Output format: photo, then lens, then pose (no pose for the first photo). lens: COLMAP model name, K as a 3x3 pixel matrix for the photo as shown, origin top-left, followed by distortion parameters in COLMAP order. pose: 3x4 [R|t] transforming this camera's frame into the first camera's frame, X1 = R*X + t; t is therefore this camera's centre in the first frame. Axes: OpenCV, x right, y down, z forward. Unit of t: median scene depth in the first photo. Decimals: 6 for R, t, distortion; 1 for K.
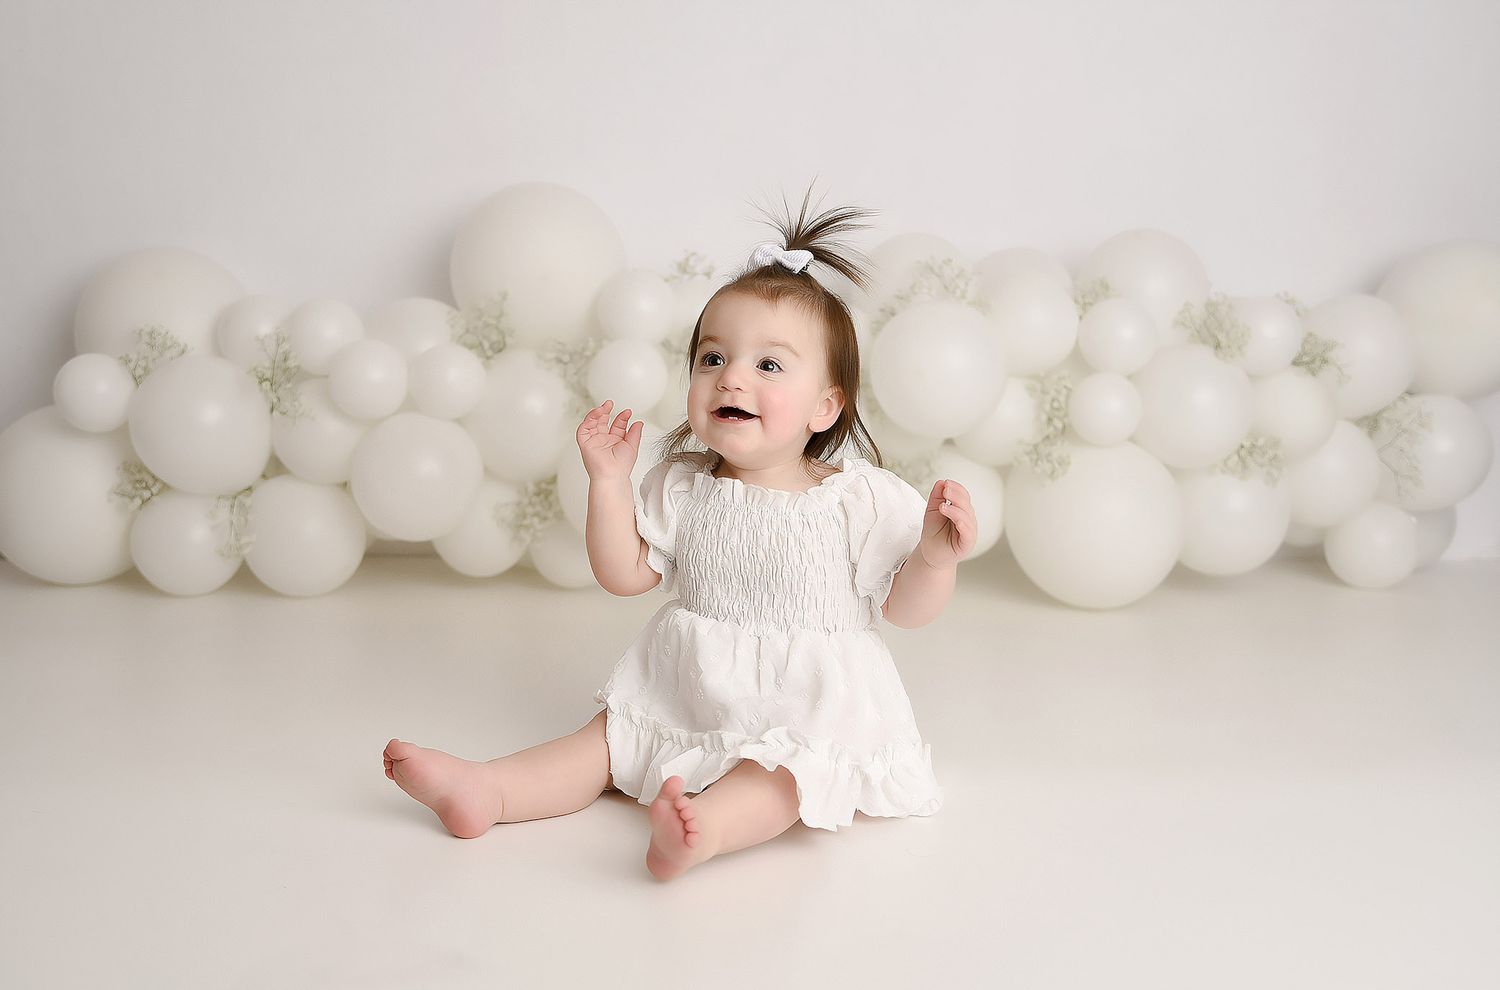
lens RADIAL K [[1651.1, 0, 730.1], [0, 1651.1, 462.6], [0, 0, 1]] dist [0.003485, 0.000000]
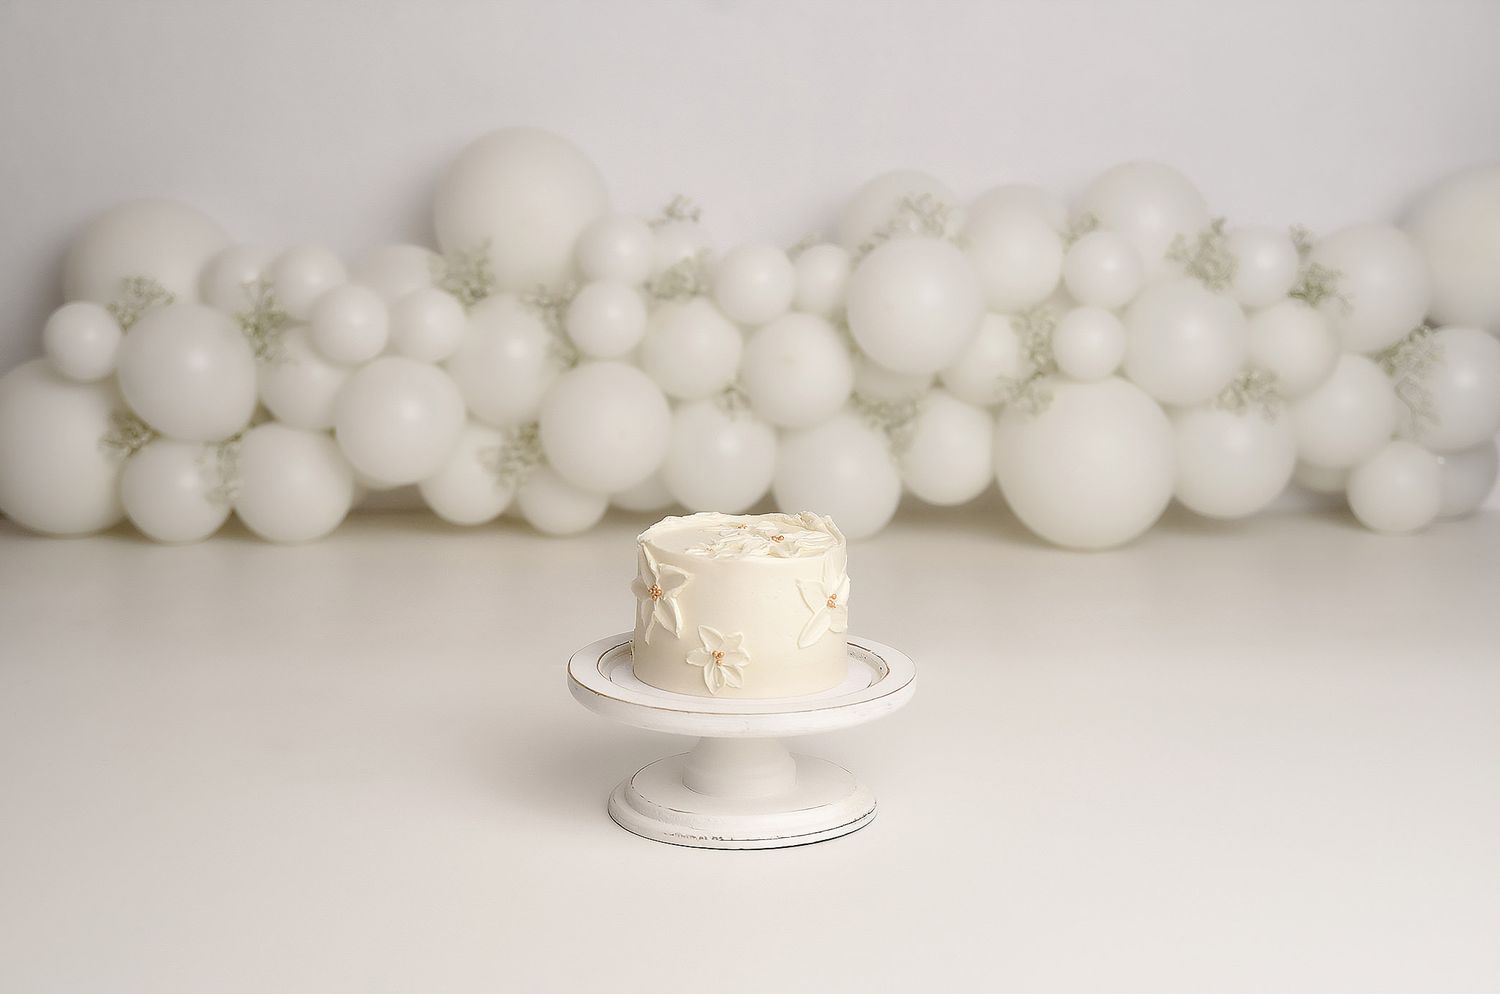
lens RADIAL K [[2078.1, 0, 745.9], [0, 2078.1, 495.8], [0, 0, 1]] dist [0.086391, 0.000000]
pose [[0.997505, -0.010376, -0.069830, 0.107190], [0.010284, 0.999946, -0.001668, 0.057526], [0.069844, 0.000946, 0.997557, -0.250449]]
